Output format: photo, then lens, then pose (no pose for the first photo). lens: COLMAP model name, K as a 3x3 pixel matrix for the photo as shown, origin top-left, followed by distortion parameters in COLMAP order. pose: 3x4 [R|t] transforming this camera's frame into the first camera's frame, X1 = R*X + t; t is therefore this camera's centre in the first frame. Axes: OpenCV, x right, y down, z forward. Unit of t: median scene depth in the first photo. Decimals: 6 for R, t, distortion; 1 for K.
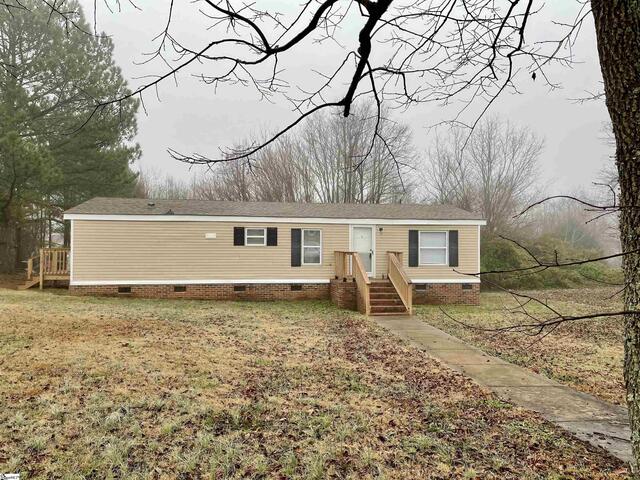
lens RADIAL K [[487.3, 0, 323.8], [0, 487.3, 245.0], [0, 0, 1]] dist [0.041455, -0.006907]
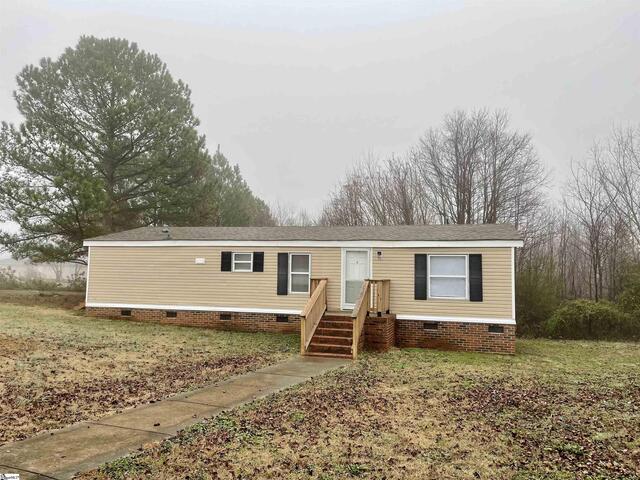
lens RADIAL K [[487.3, 0, 323.8], [0, 487.3, 245.0], [0, 0, 1]] dist [0.041455, -0.006907]
pose [[0.910152, -0.015828, -0.413973, 0.388136], [-0.014075, 0.997511, -0.069085, 0.013086], [0.414036, 0.068705, 0.907664, 0.209843]]
